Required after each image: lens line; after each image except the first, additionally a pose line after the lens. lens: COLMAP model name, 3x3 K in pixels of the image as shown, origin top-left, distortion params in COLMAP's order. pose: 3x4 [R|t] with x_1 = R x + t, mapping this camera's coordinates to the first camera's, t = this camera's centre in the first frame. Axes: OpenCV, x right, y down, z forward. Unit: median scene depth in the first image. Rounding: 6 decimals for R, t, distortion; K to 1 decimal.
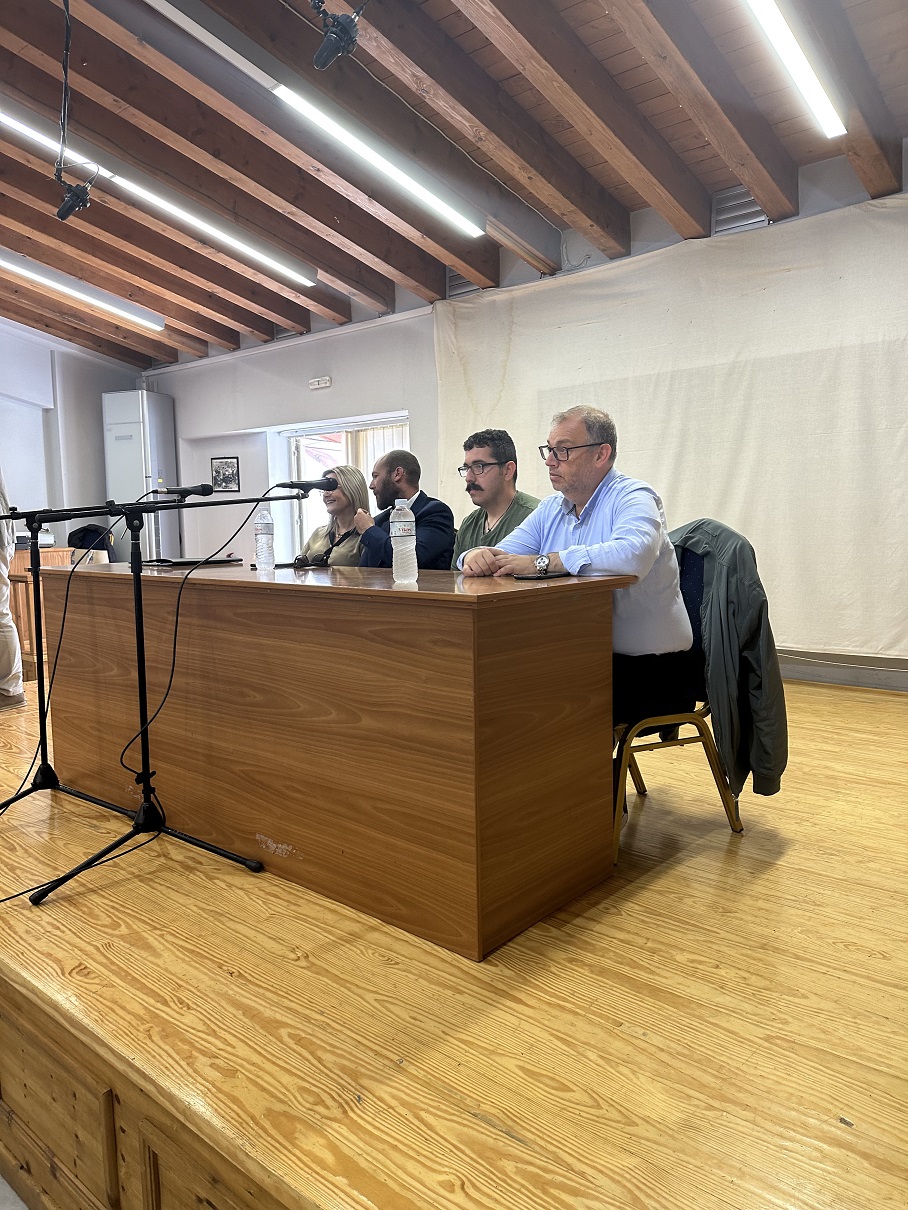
lens RADIAL K [[843.1, 0, 454.0], [0, 843.1, 605.0], [0, 0, 1]] dist [0.094453, -0.111049]
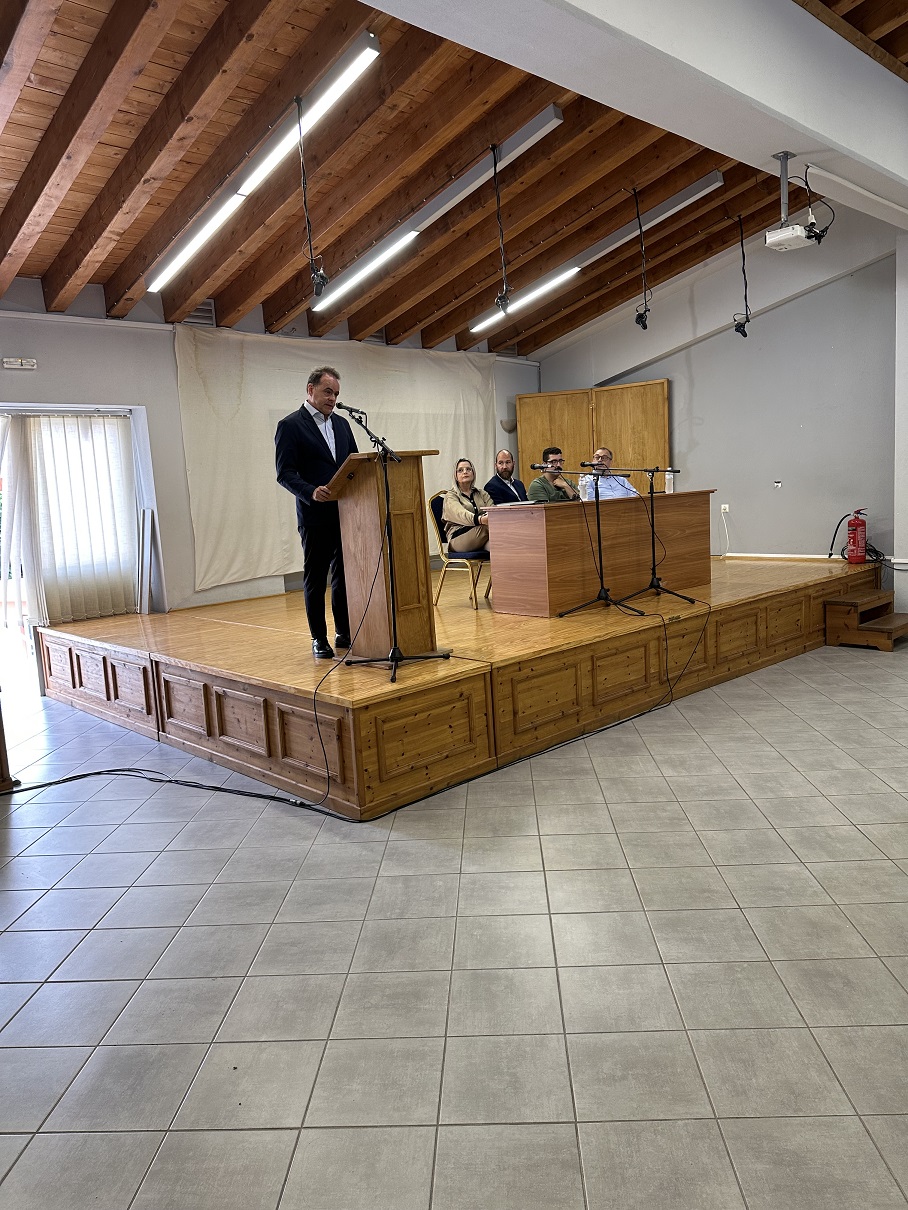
lens RADIAL K [[843.1, 0, 454.0], [0, 843.1, 605.0], [0, 0, 1]] dist [0.094453, -0.111049]
pose [[0.056999, -0.132729, 0.989512, -1.781613], [0.159422, 0.979616, 0.122218, -0.069806], [-0.985564, 0.150784, 0.076997, 0.823299]]
